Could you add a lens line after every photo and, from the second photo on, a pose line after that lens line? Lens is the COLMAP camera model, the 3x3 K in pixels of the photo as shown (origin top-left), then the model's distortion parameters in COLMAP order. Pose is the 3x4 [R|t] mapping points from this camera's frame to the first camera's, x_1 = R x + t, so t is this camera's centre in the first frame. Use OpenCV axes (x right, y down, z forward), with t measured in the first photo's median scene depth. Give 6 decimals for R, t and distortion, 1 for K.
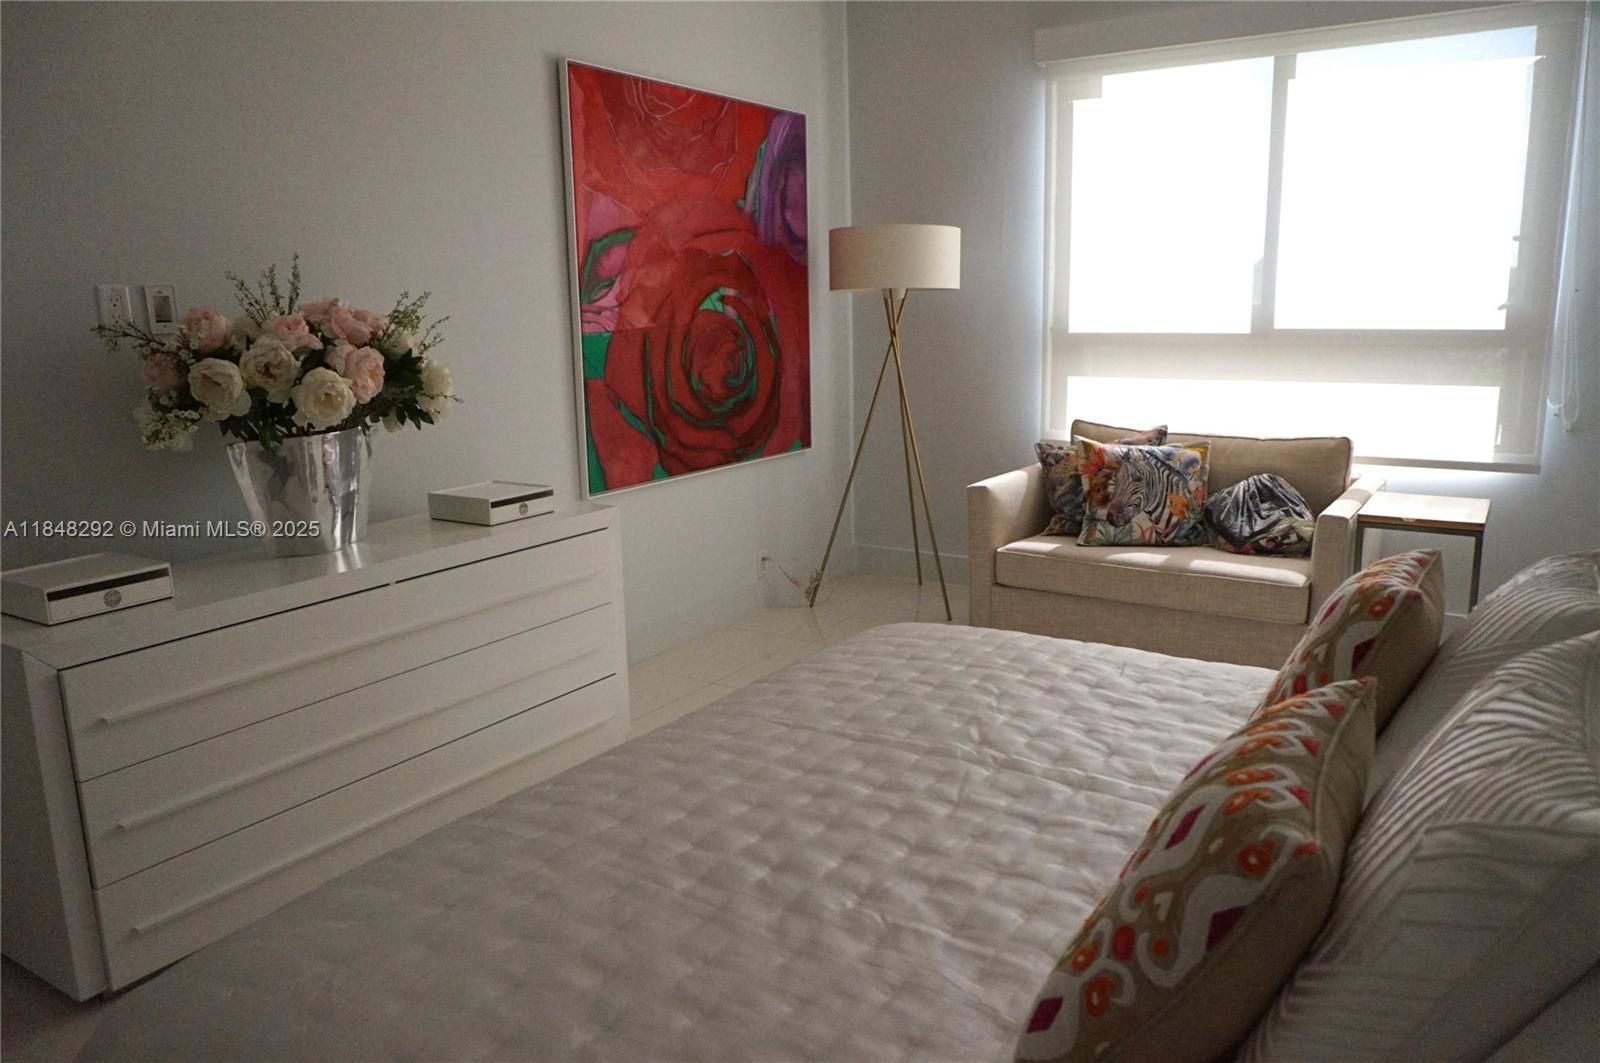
lens RADIAL K [[1133.9, 0, 800.0], [0, 1133.9, 531.5], [0, 0, 1]] dist [-0.079050, 0.053422]
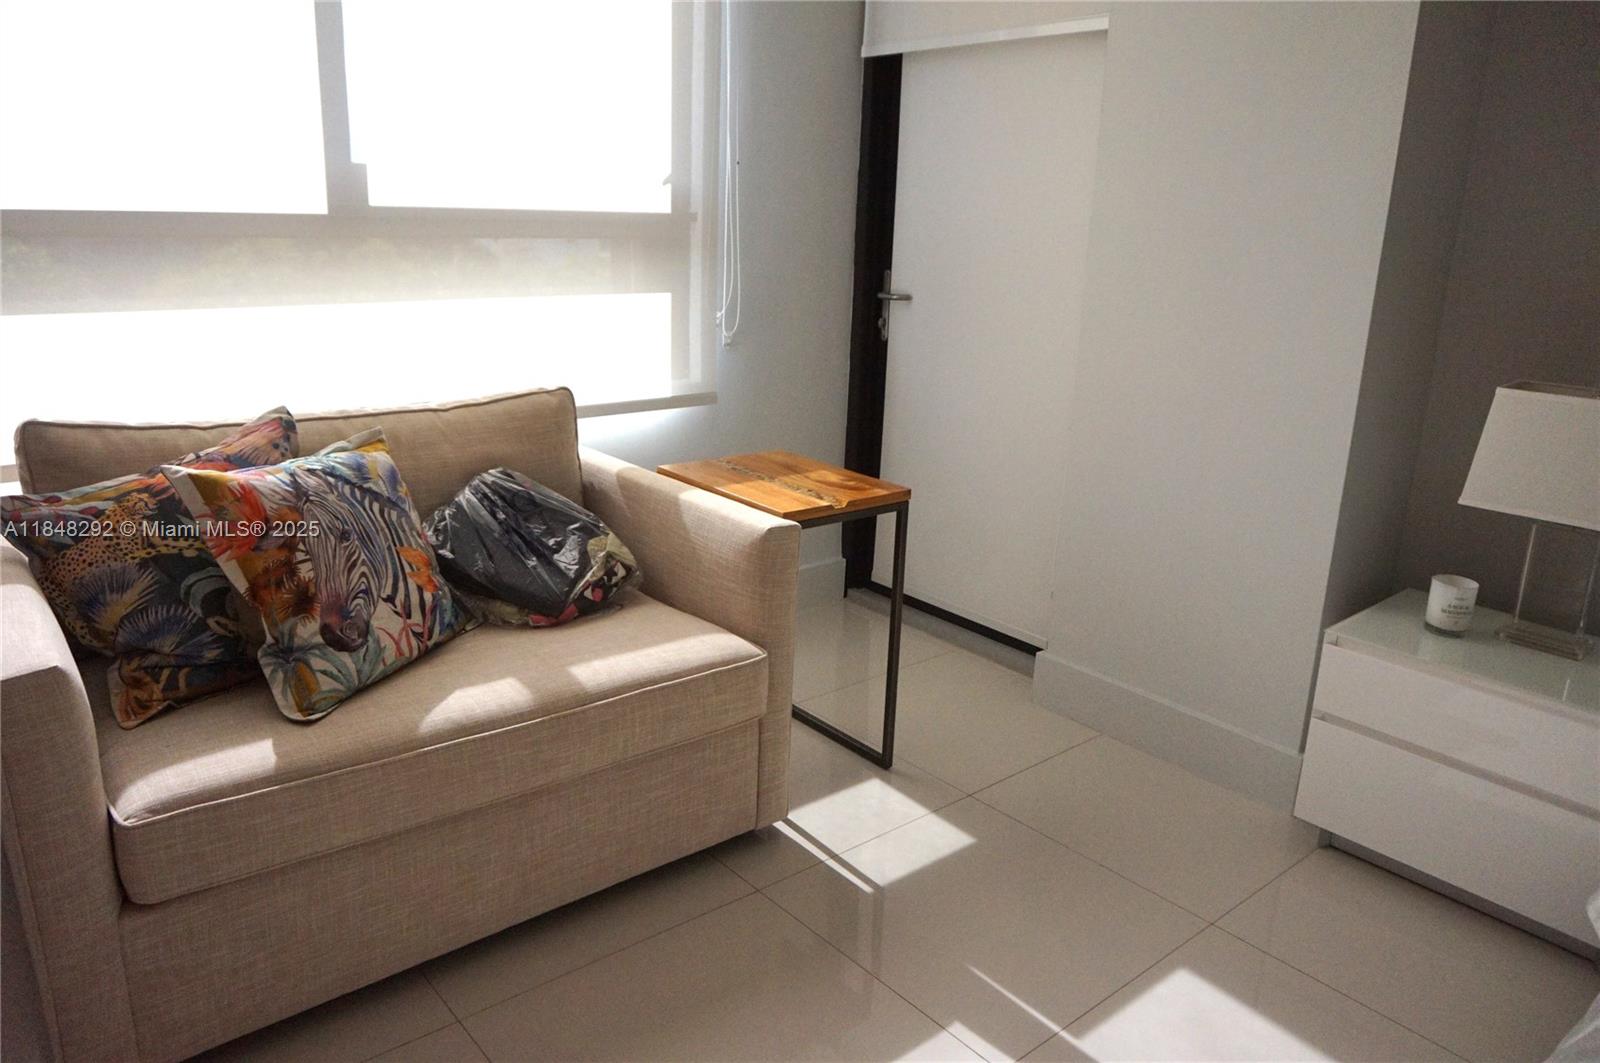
lens RADIAL K [[1133.9, 0, 800.0], [0, 1133.9, 531.5], [0, 0, 1]] dist [-0.079050, 0.053422]
pose [[0.280172, -0.235463, 0.930624, -0.070925], [0.150977, 0.968194, 0.199516, -0.111390], [-0.948003, 0.084604, 0.306811, 0.689938]]
